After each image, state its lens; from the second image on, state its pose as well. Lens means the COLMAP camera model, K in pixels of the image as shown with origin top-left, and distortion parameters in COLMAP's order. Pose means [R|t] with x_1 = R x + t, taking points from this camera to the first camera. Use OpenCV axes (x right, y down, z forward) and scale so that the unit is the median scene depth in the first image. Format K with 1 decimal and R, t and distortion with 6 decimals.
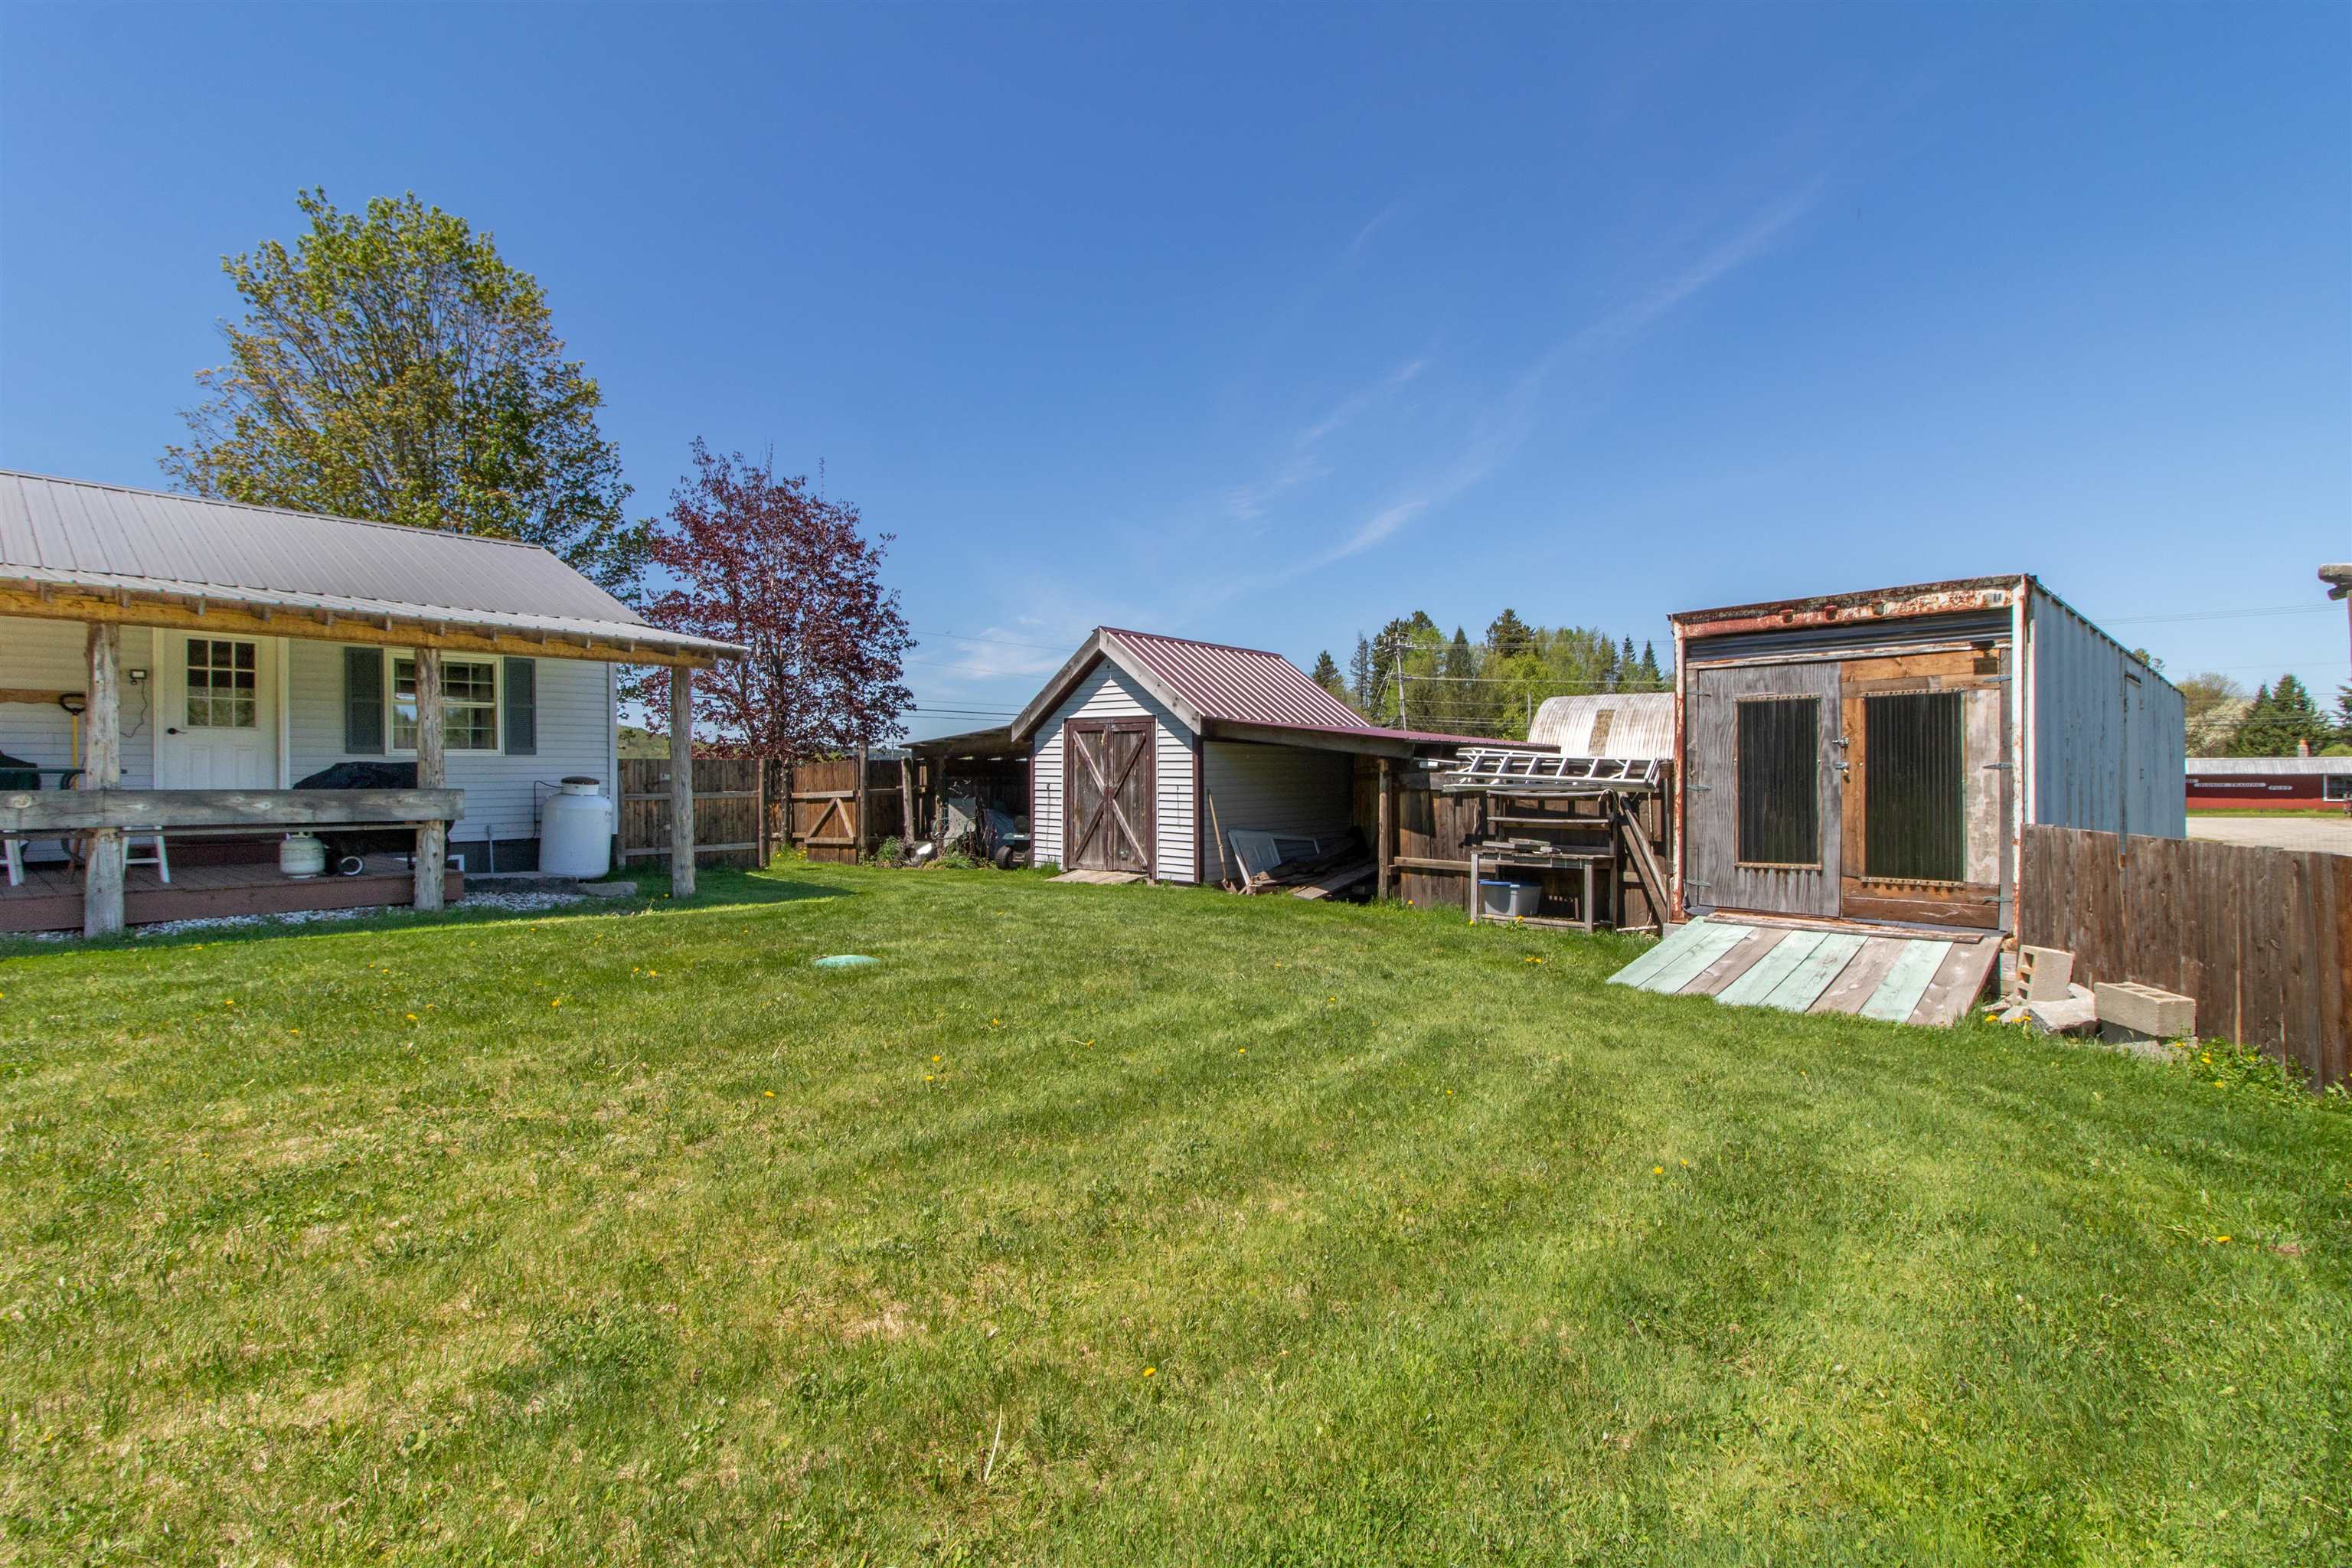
lens RADIAL K [[1073.6, 0, 1176.0], [0, 1073.6, 784.0], [0, 0, 1]] dist [-0.000860, -0.000123]
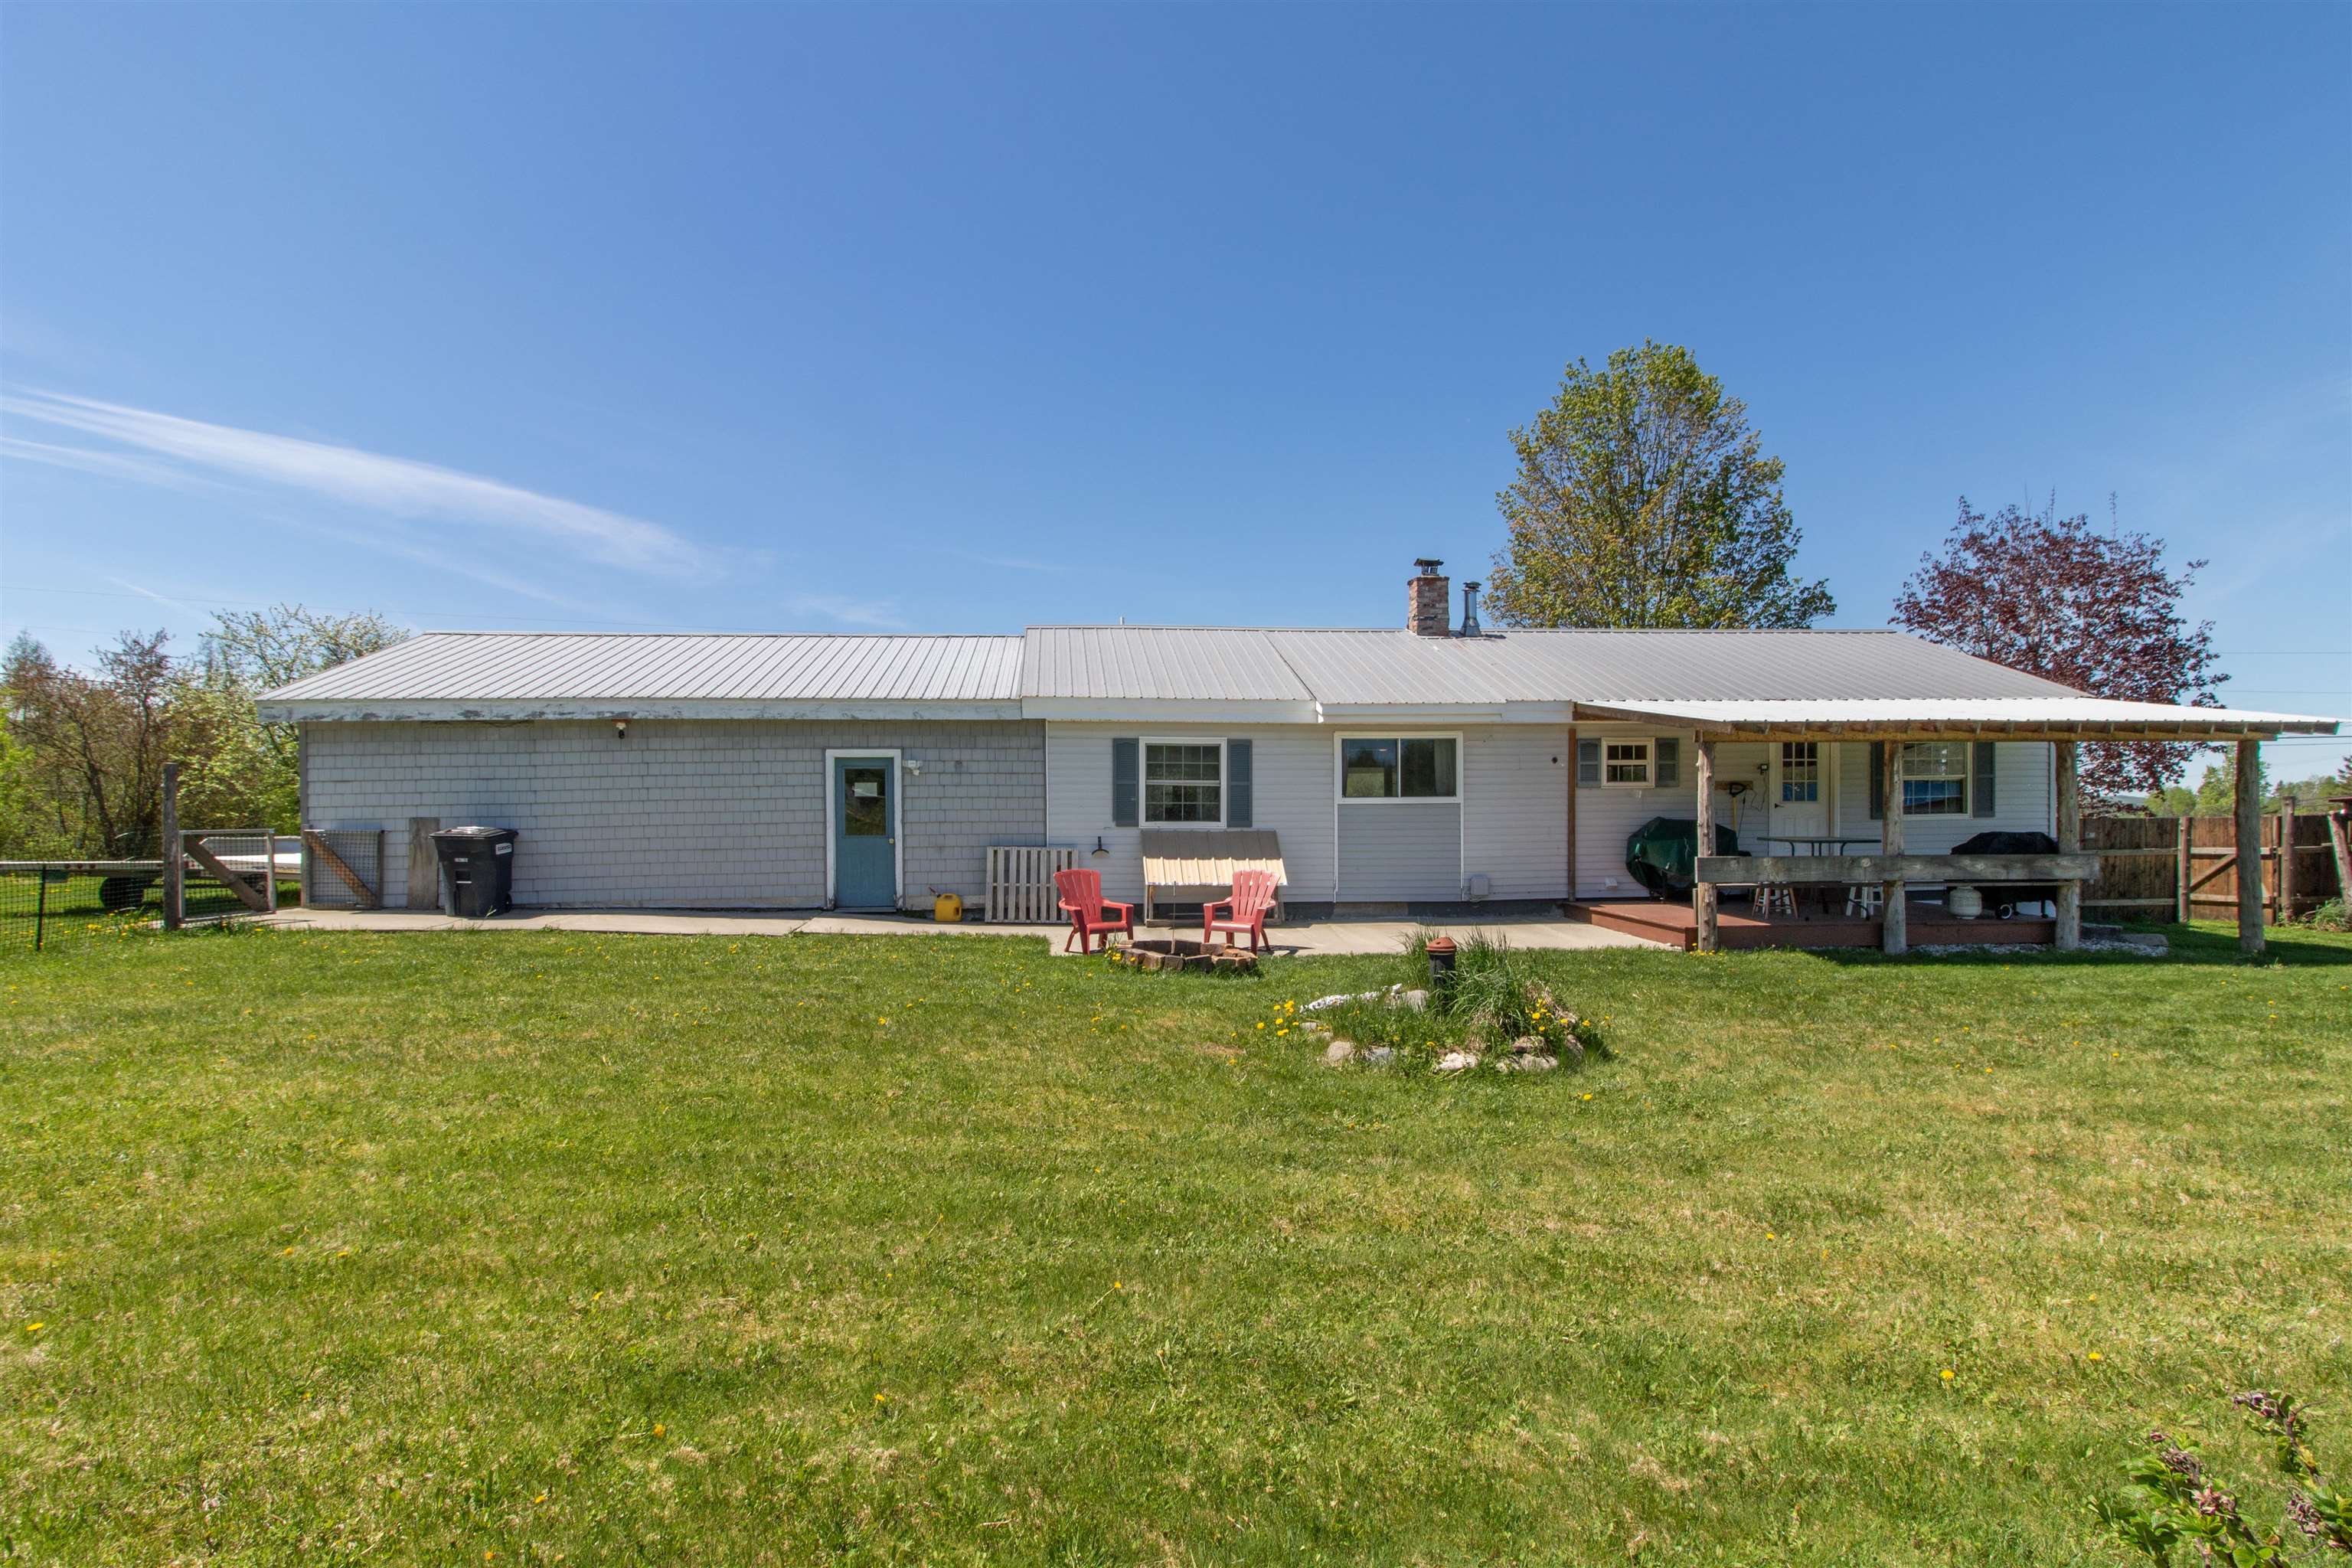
lens RADIAL K [[1098.9, 0, 1164.2], [0, 1098.9, 841.7], [0, 0, 1]] dist [-0.002527, -0.000280]
pose [[0.717479, 0.015508, -0.696408, -0.379762], [0.002181, 0.999697, 0.024508, -0.029214], [0.696577, -0.019103, 0.717228, -0.442121]]
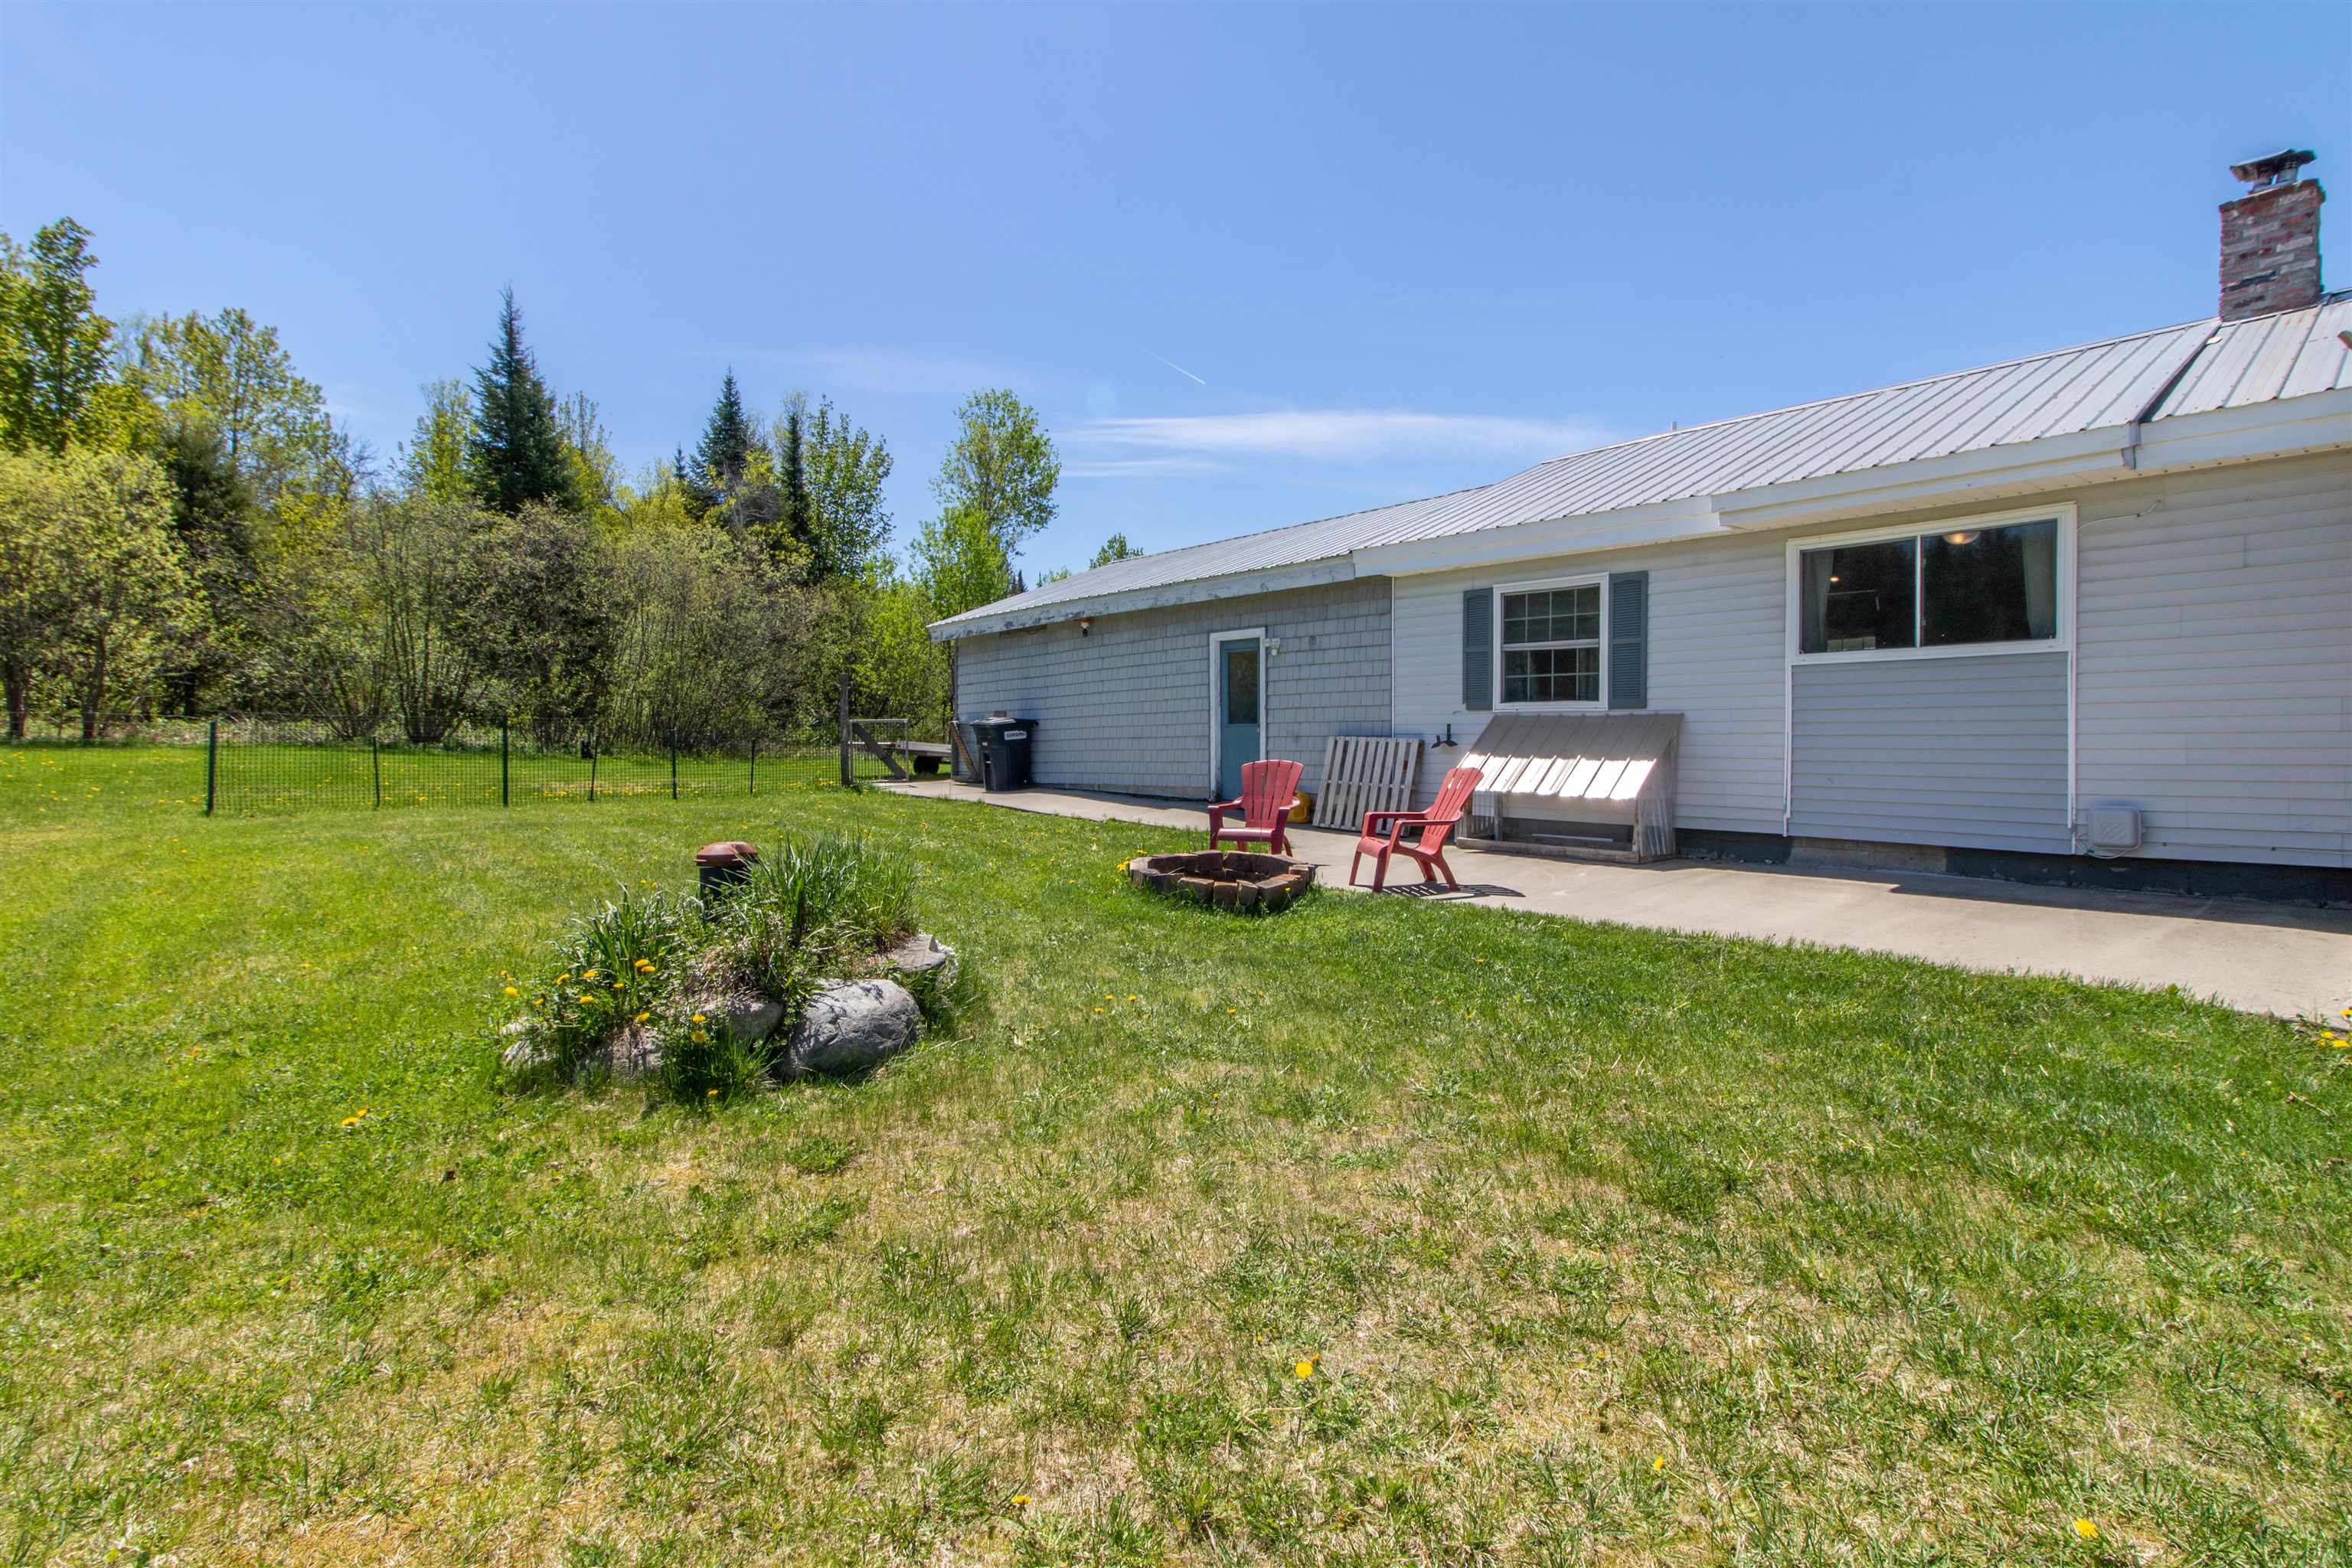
lens RADIAL K [[1128.5, 0, 1170.7], [0, 1128.5, 740.7], [0, 0, 1]] dist [-0.002282, -0.000139]
pose [[-0.158188, 0.007467, -0.987381, -0.329674], [0.002431, 0.999971, 0.007173, -0.003840], [0.987406, -0.001265, -0.158201, 0.176795]]
